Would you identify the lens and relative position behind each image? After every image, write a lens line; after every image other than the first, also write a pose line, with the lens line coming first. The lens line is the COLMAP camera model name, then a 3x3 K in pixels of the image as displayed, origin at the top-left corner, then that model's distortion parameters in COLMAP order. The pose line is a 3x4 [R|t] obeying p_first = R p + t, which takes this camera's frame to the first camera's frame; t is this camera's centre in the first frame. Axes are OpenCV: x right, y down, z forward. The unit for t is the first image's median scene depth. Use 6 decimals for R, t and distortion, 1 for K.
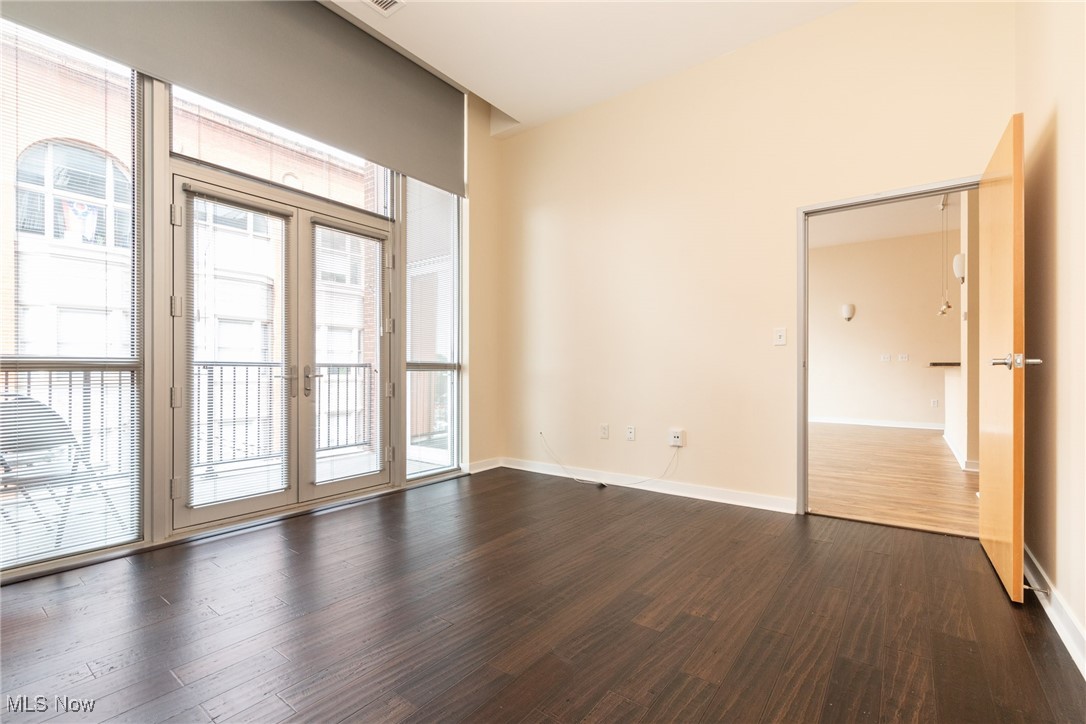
lens RADIAL K [[470.5, 0, 523.0], [0, 470.5, 372.3], [0, 0, 1]] dist [0.000542, 0.000076]
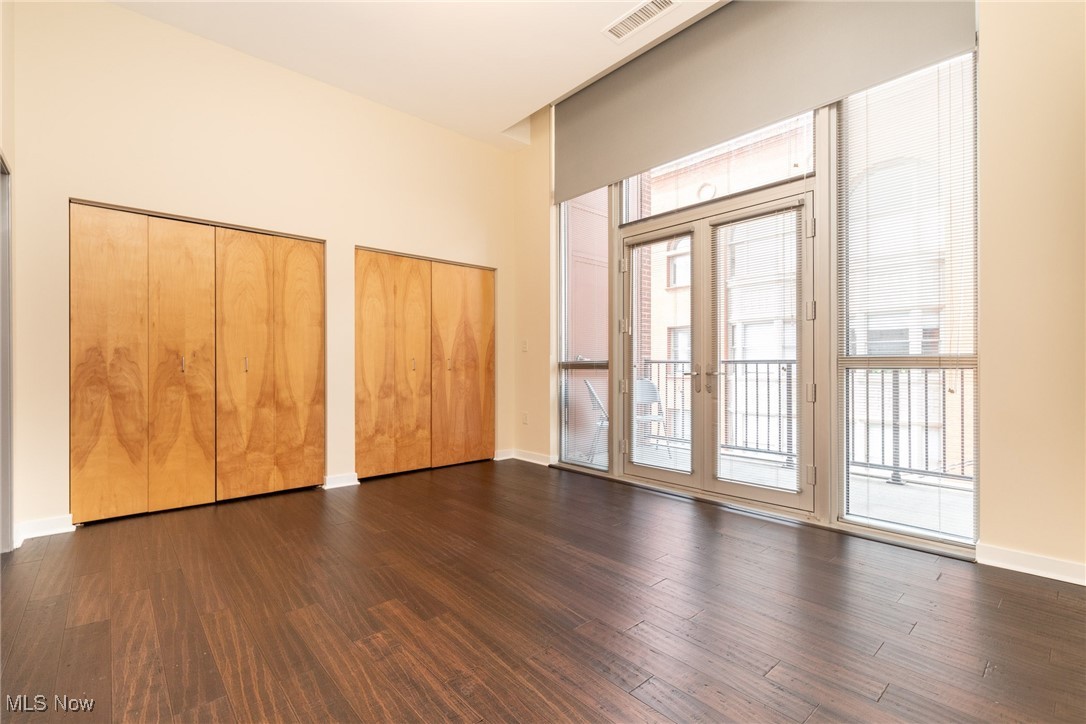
lens RADIAL K [[475.5, 0, 533.9], [0, 475.5, 364.8], [0, 0, 1]] dist [0.001037, 0.000097]
pose [[-0.158346, -0.003828, -0.987376, 0.658899], [-0.006029, 0.999978, -0.002910, -0.004982], [0.987365, 0.005492, -0.158366, 0.774047]]
